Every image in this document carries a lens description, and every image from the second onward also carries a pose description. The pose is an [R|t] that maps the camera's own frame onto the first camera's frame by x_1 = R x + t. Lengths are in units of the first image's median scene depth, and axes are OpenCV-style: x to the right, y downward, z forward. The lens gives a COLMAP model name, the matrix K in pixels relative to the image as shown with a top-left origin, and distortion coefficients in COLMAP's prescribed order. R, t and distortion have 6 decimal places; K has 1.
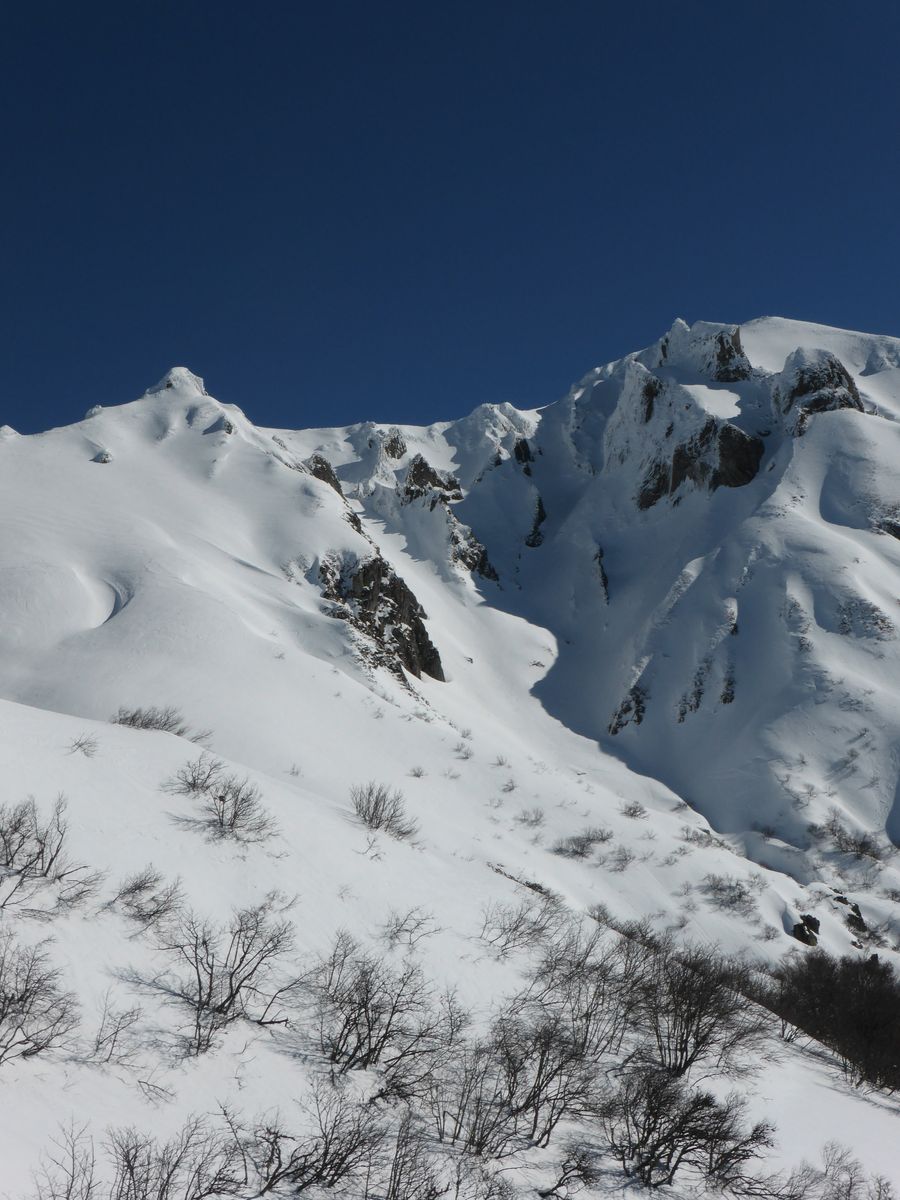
lens RADIAL K [[1894.1, 0, 450.0], [0, 1894.1, 600.0], [0, 0, 1]] dist [-0.056368, -0.086980]
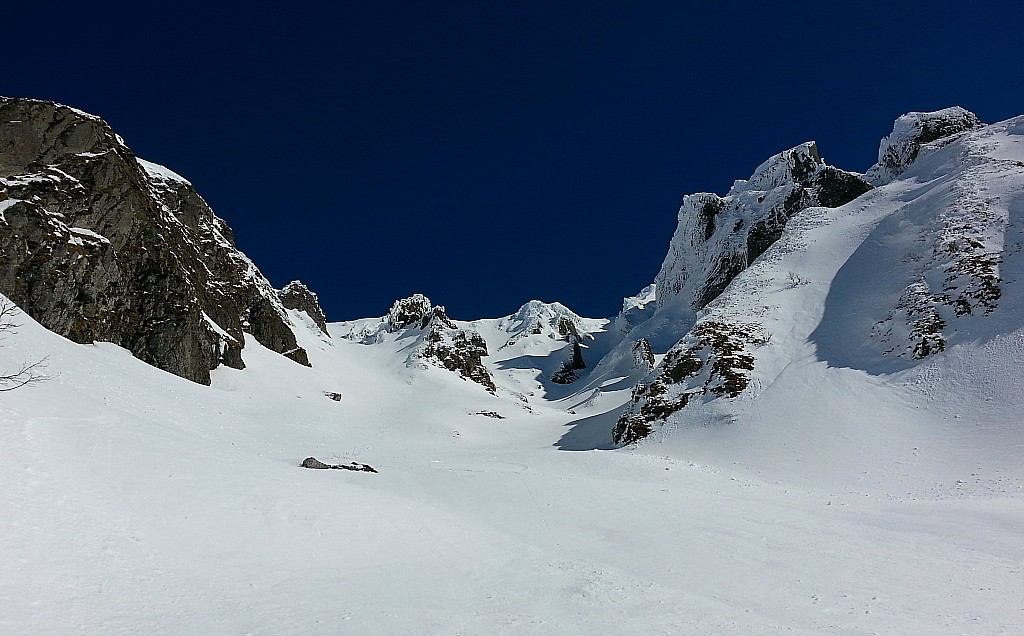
lens RADIAL K [[894.0, 0, 510.1], [0, 894.0, 359.6], [0, 0, 1]] dist [0.080897, -0.131682]
pose [[0.994144, -0.013717, -0.107193, 0.066095], [-0.020010, 0.951395, -0.307323, 0.077557], [0.106198, 0.307668, 0.945549, 0.699235]]
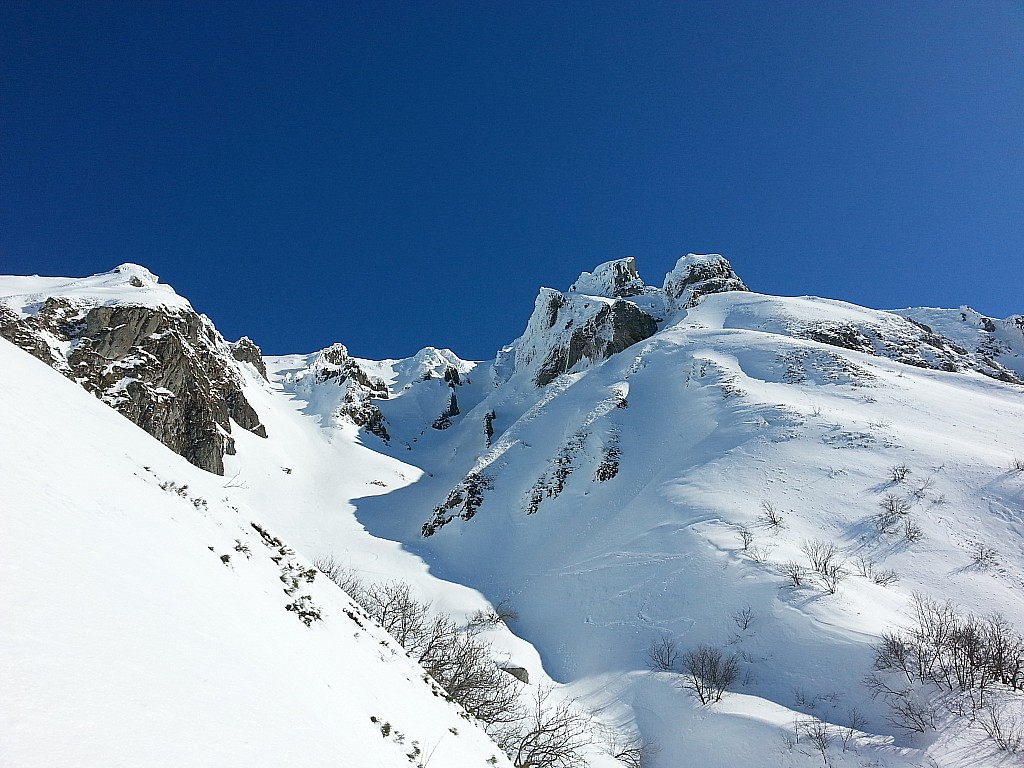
lens RADIAL K [[858.9, 0, 510.4], [0, 858.9, 343.6], [0, 0, 1]] dist [0.074643, -0.008830]
pose [[0.999050, 0.043404, -0.003949, 0.089105], [-0.042518, 0.950698, -0.307190, 0.076964], [-0.009579, 0.307066, 0.951640, 0.562379]]
